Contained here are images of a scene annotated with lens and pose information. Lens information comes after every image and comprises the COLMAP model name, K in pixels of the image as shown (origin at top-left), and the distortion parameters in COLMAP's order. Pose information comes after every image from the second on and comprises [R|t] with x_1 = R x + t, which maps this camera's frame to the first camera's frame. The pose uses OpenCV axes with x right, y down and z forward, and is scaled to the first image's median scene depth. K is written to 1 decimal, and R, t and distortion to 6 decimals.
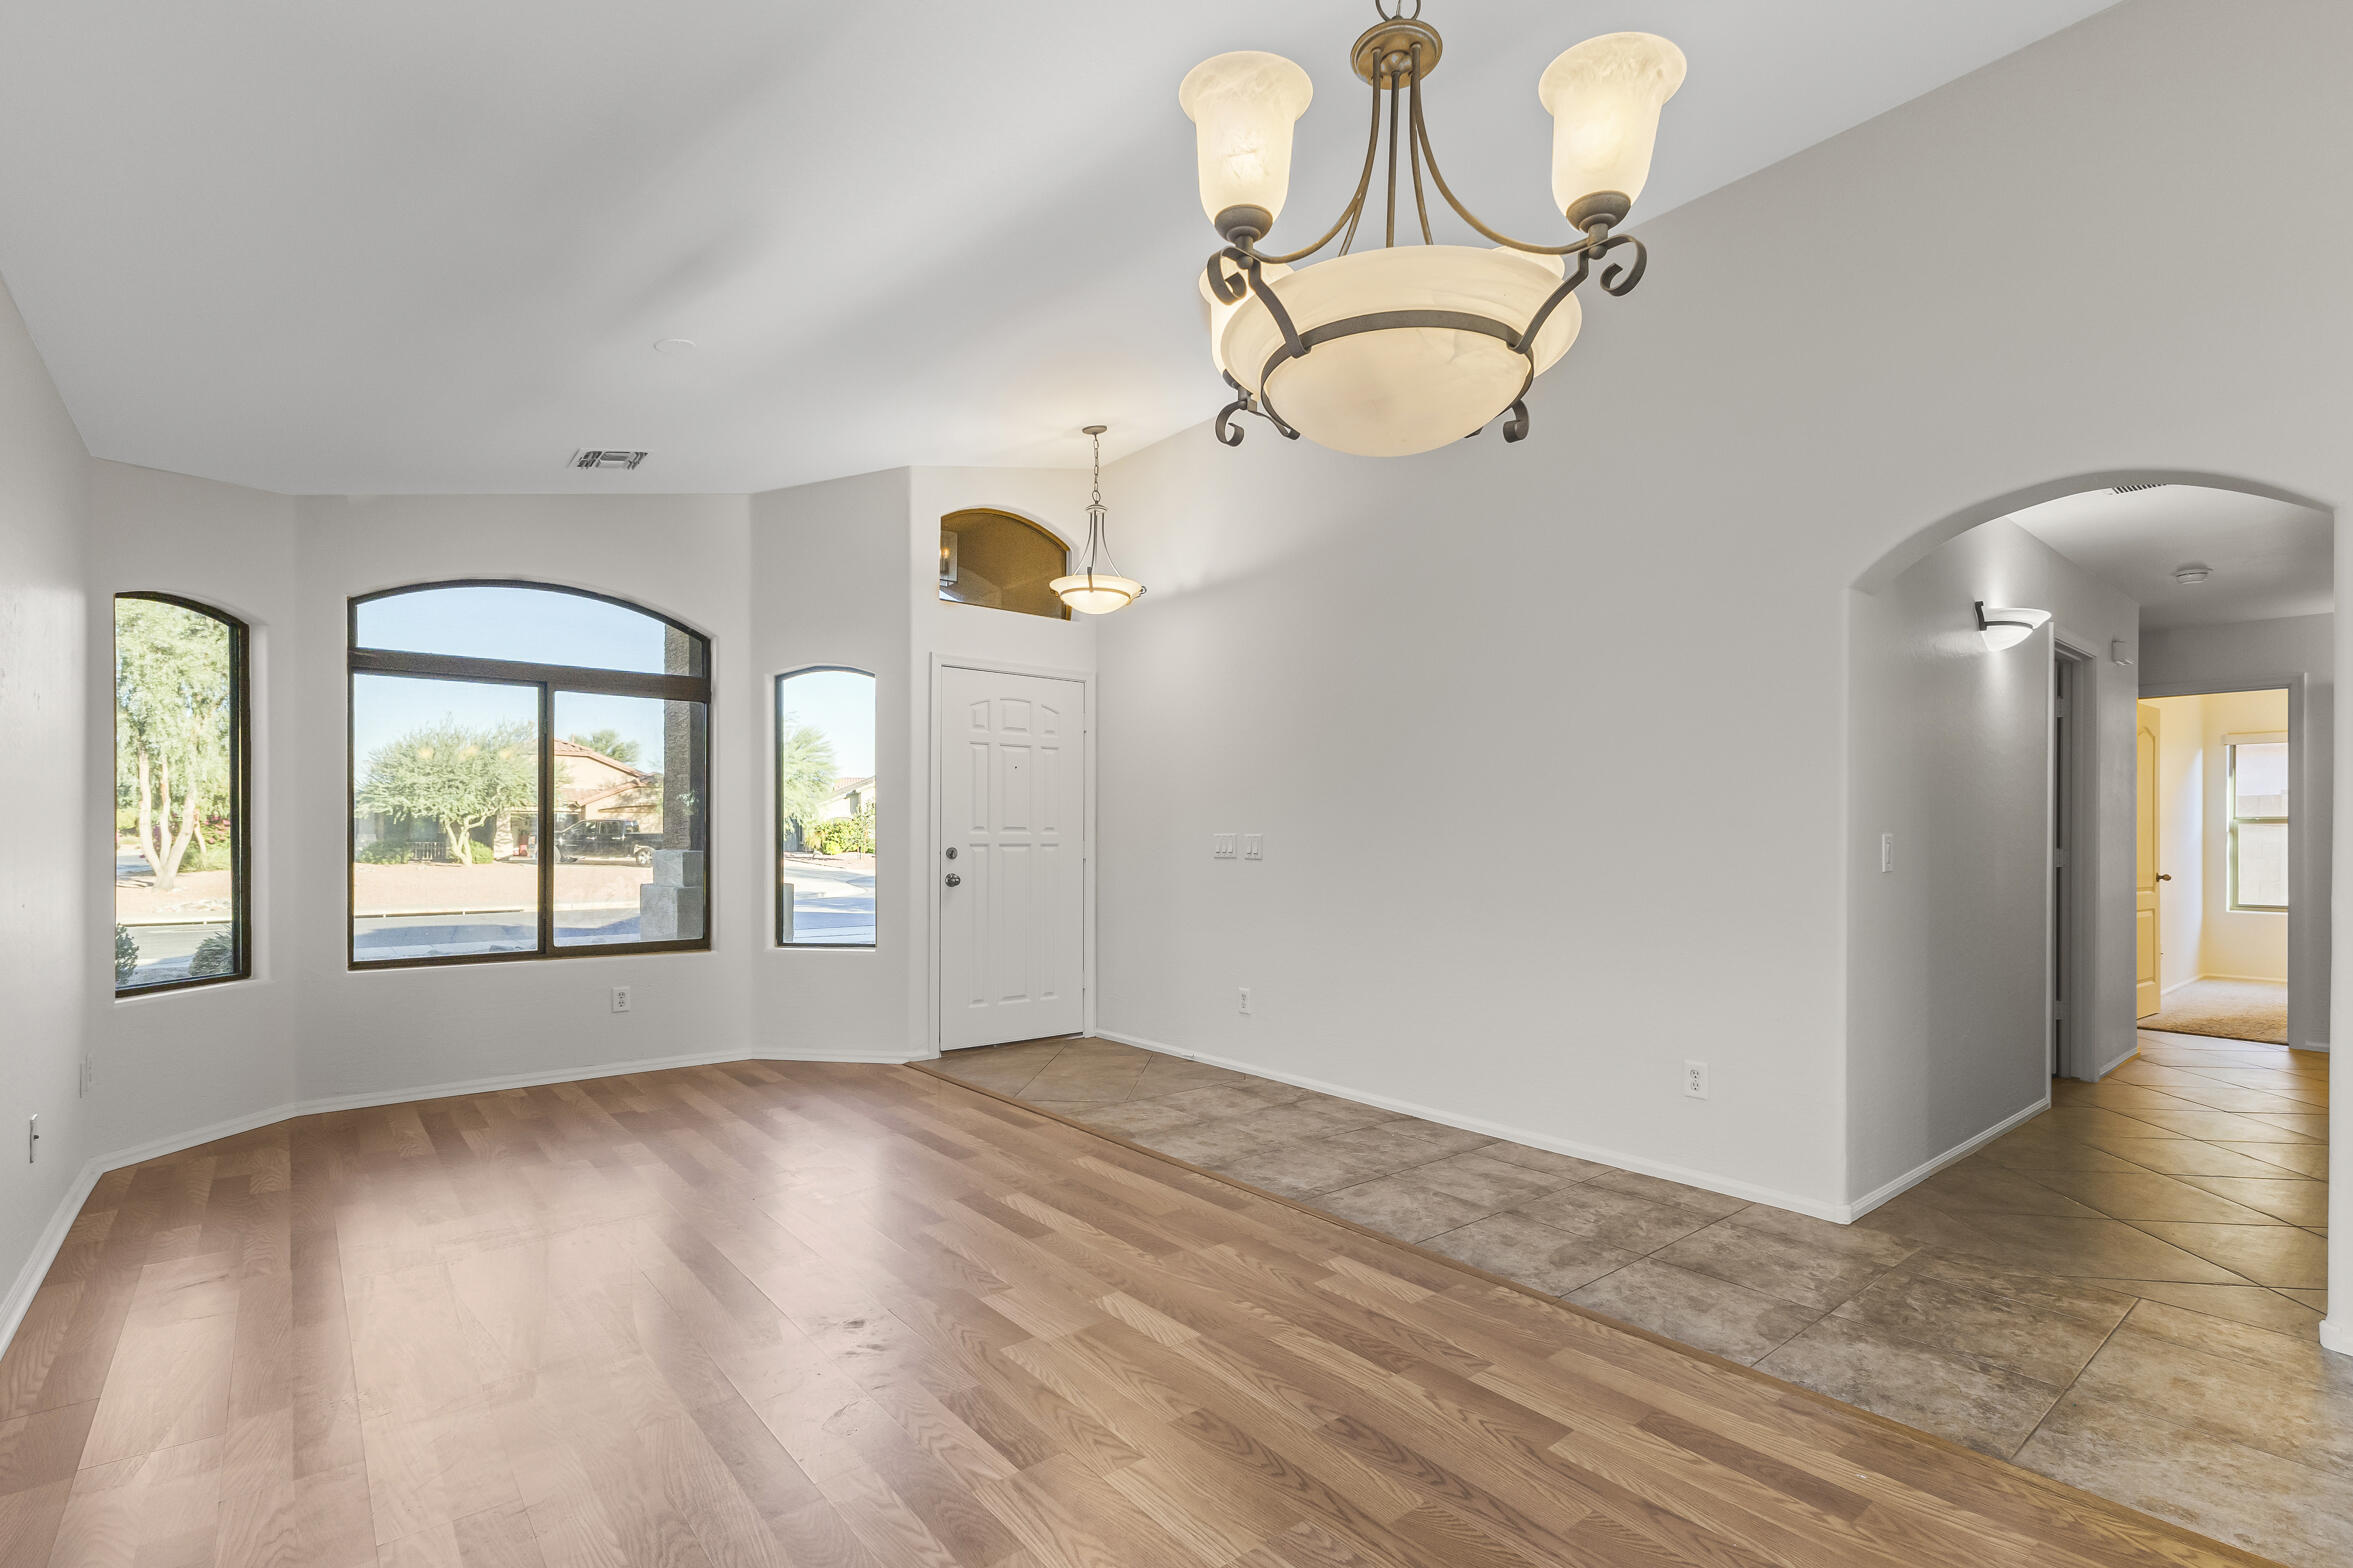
lens RADIAL K [[1073.8, 0, 1169.2], [0, 1073.8, 830.2], [0, 0, 1]] dist [0.002808, 0.000255]
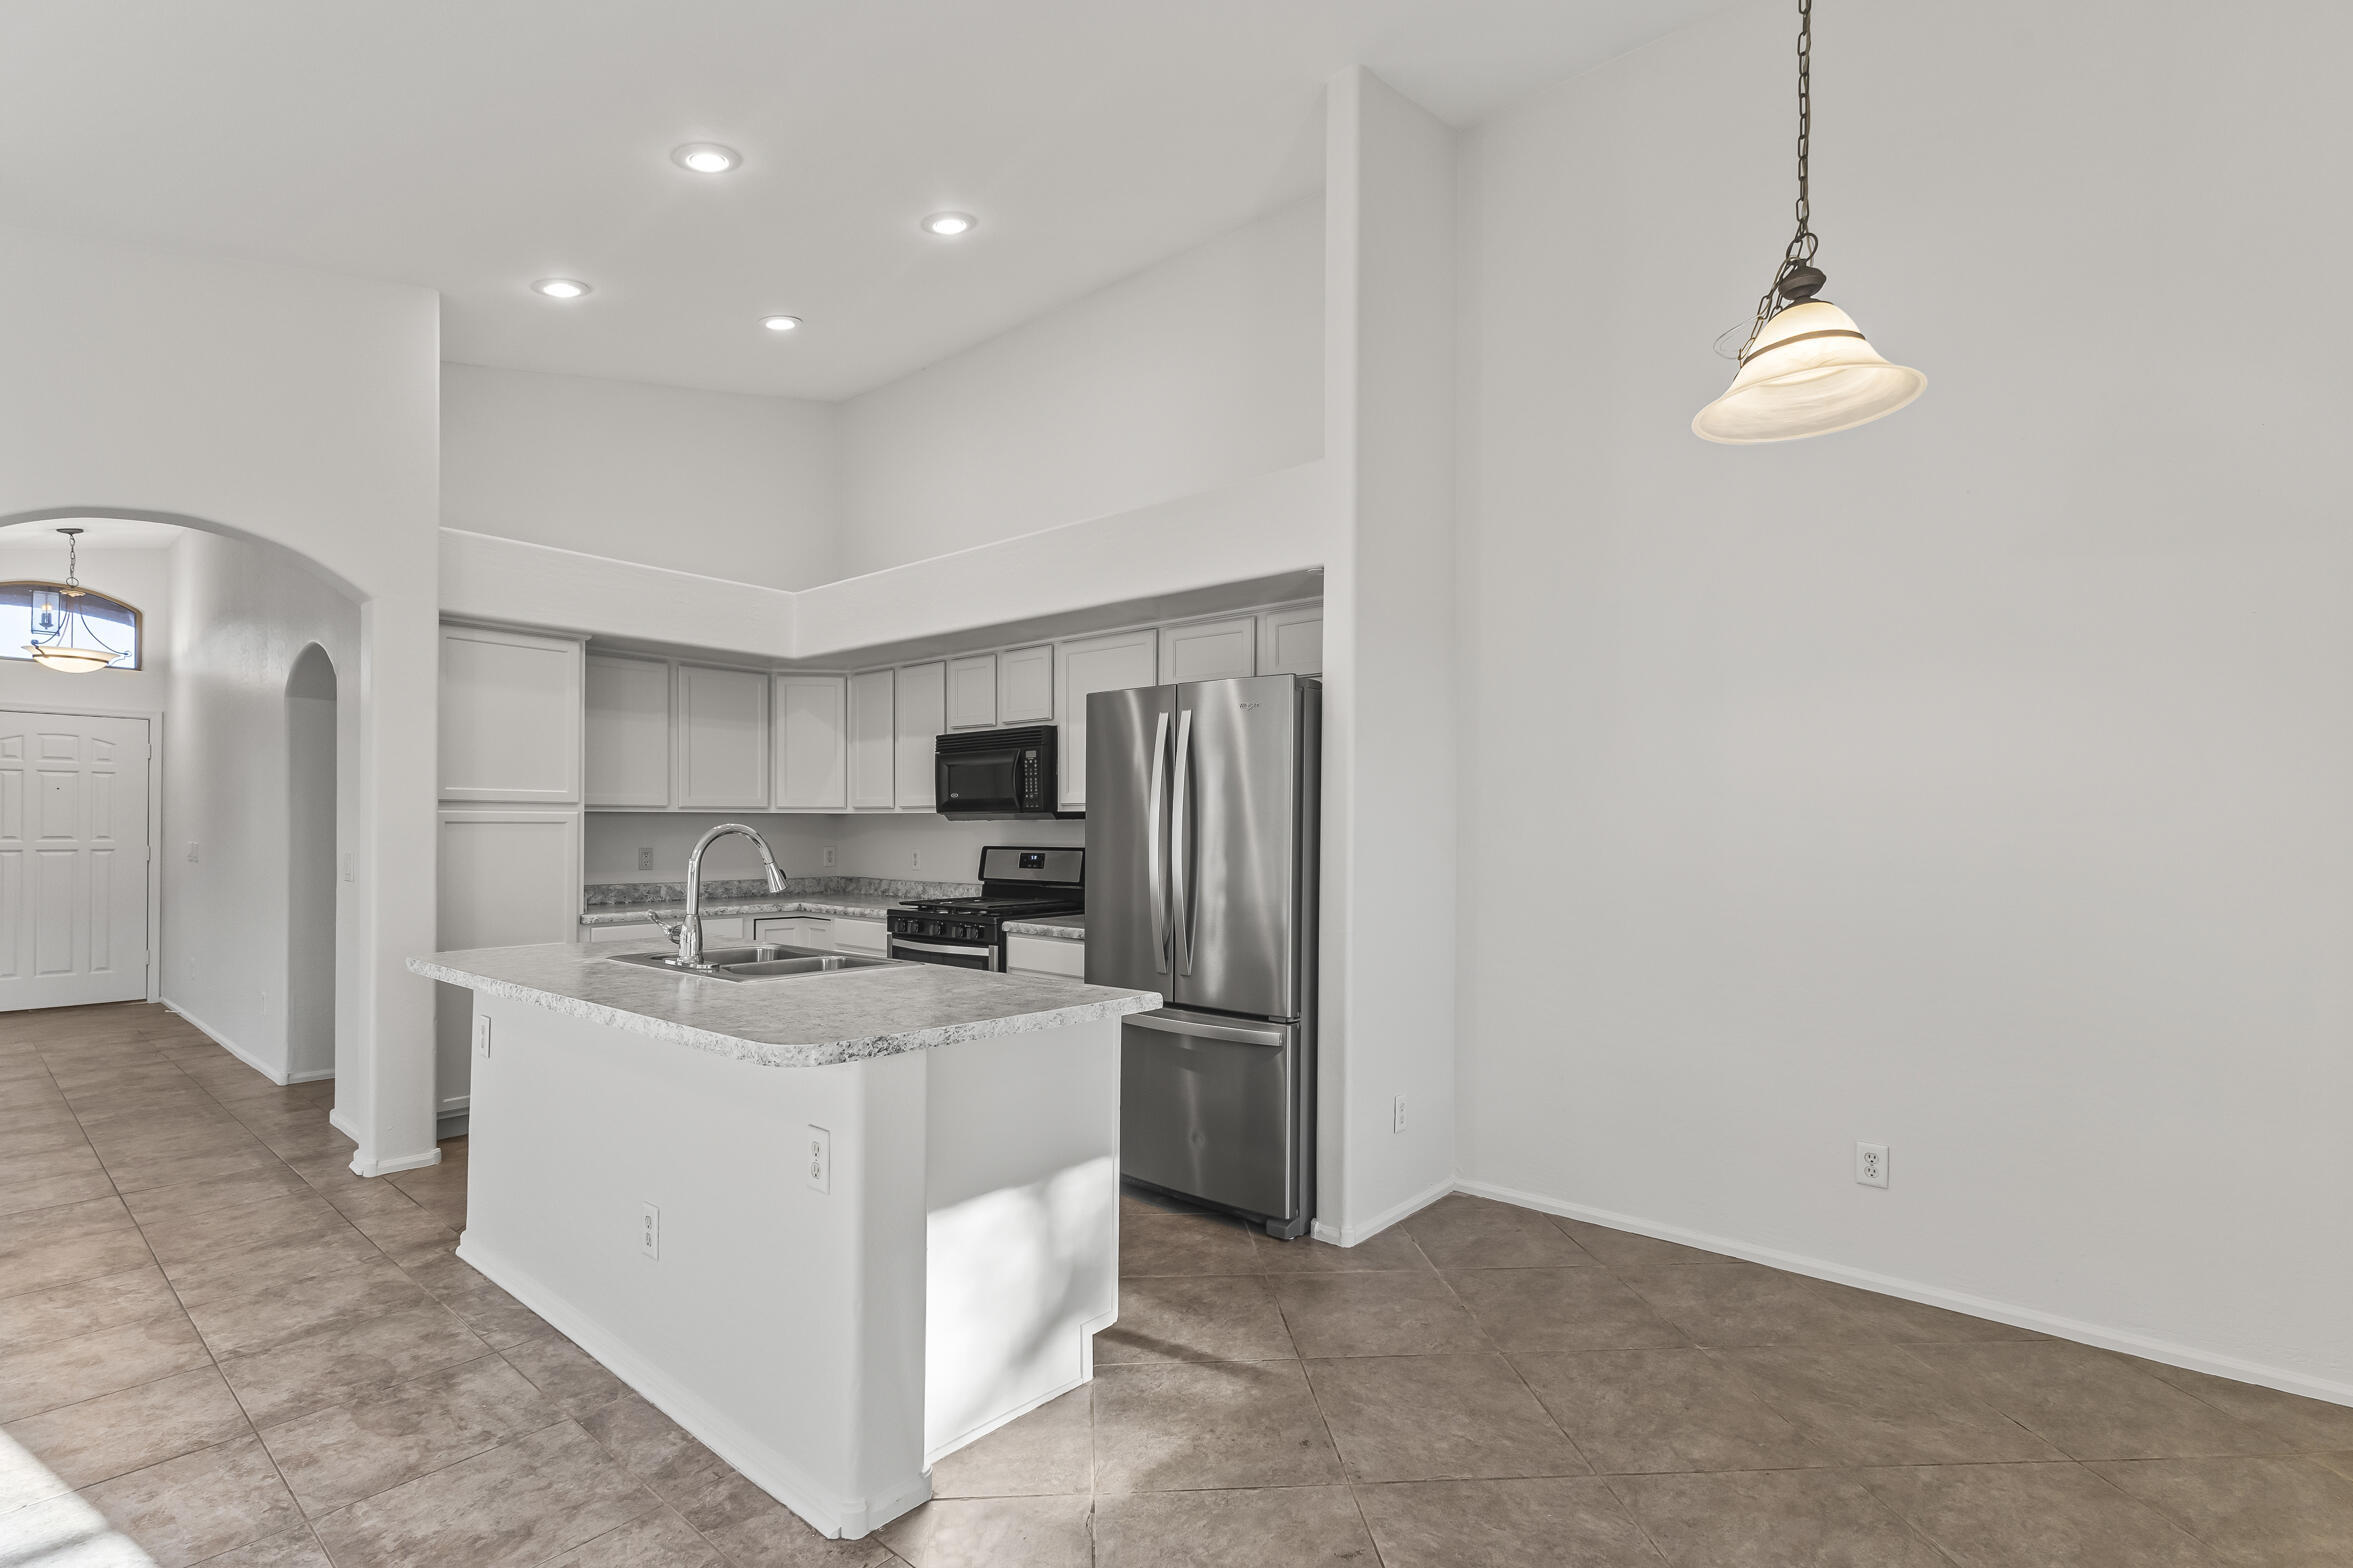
lens RADIAL K [[1073.8, 0, 1169.2], [0, 1073.8, 830.2], [0, 0, 1]] dist [0.002808, 0.000255]
pose [[0.984648, 0.001109, 0.174549, 0.969484], [-0.002361, 0.999973, 0.006968, -0.023020], [-0.174537, -0.007273, 0.984624, -0.491777]]
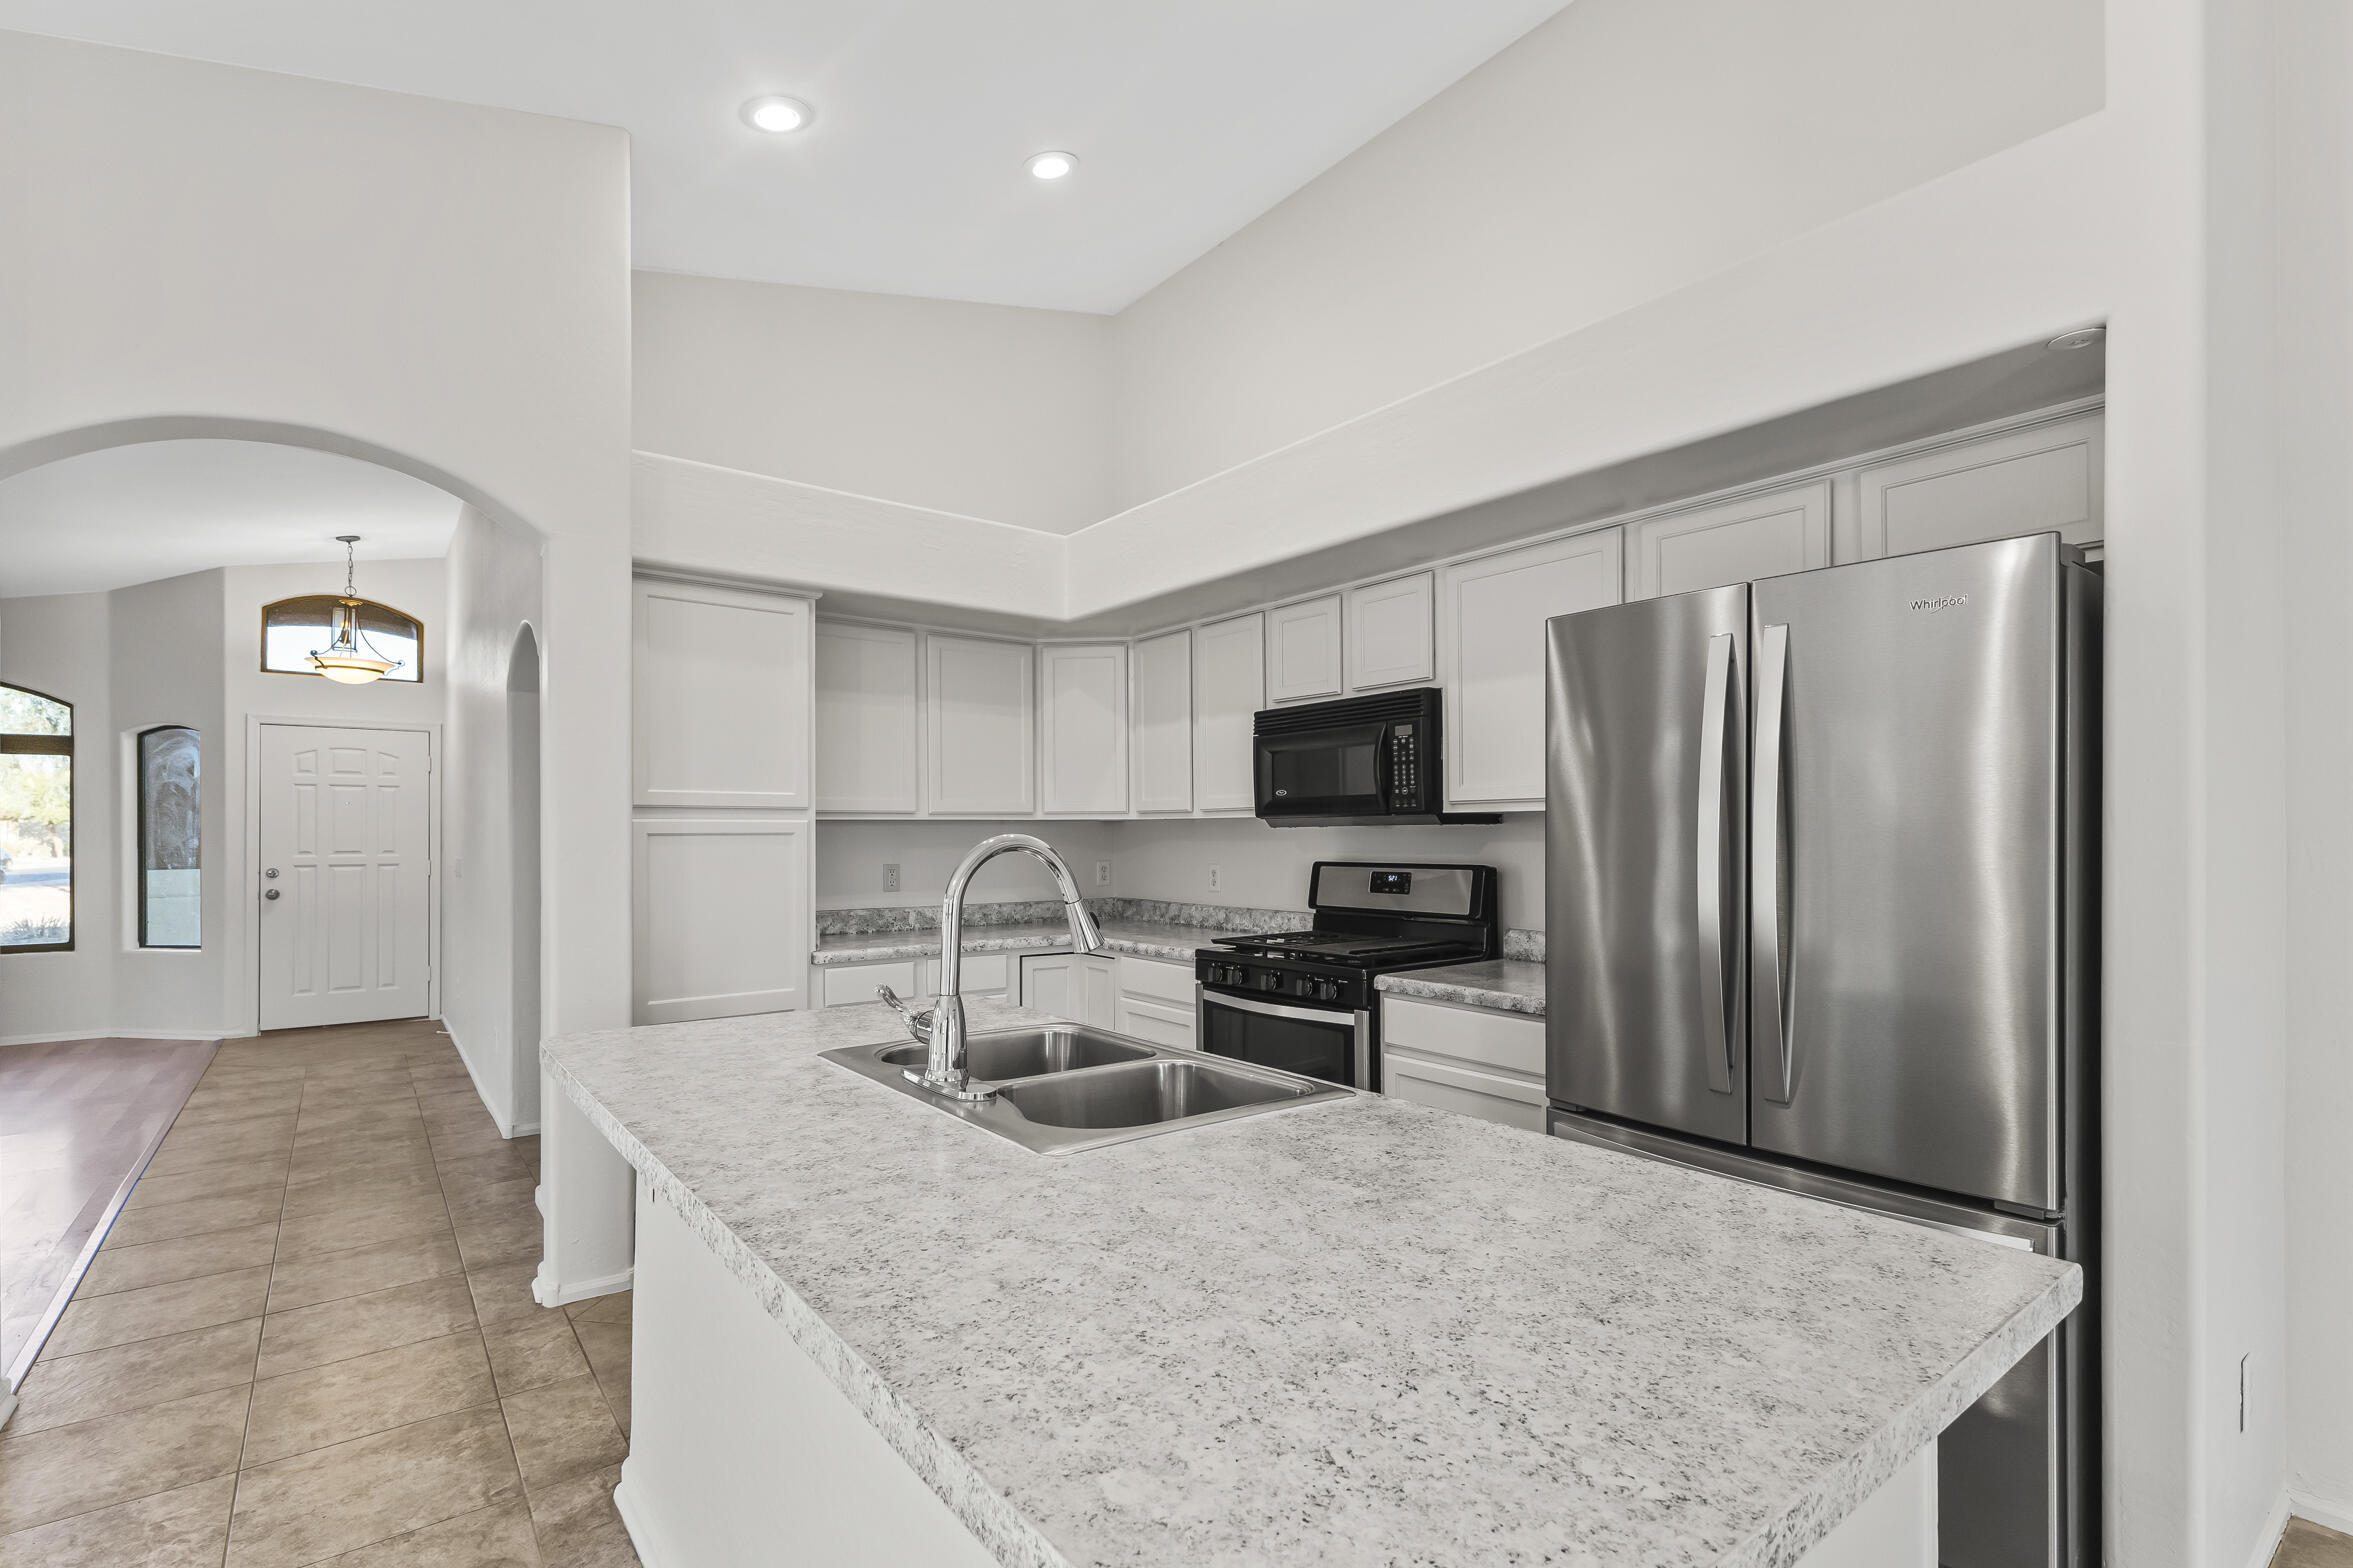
lens RADIAL K [[1073.8, 0, 1169.2], [0, 1073.8, 830.2], [0, 0, 1]] dist [0.002808, 0.000255]
pose [[0.999414, -0.006240, -0.033642, 0.901777], [0.006258, 0.999980, 0.000441, -0.023224], [0.033638, -0.000652, 0.999434, -0.227450]]
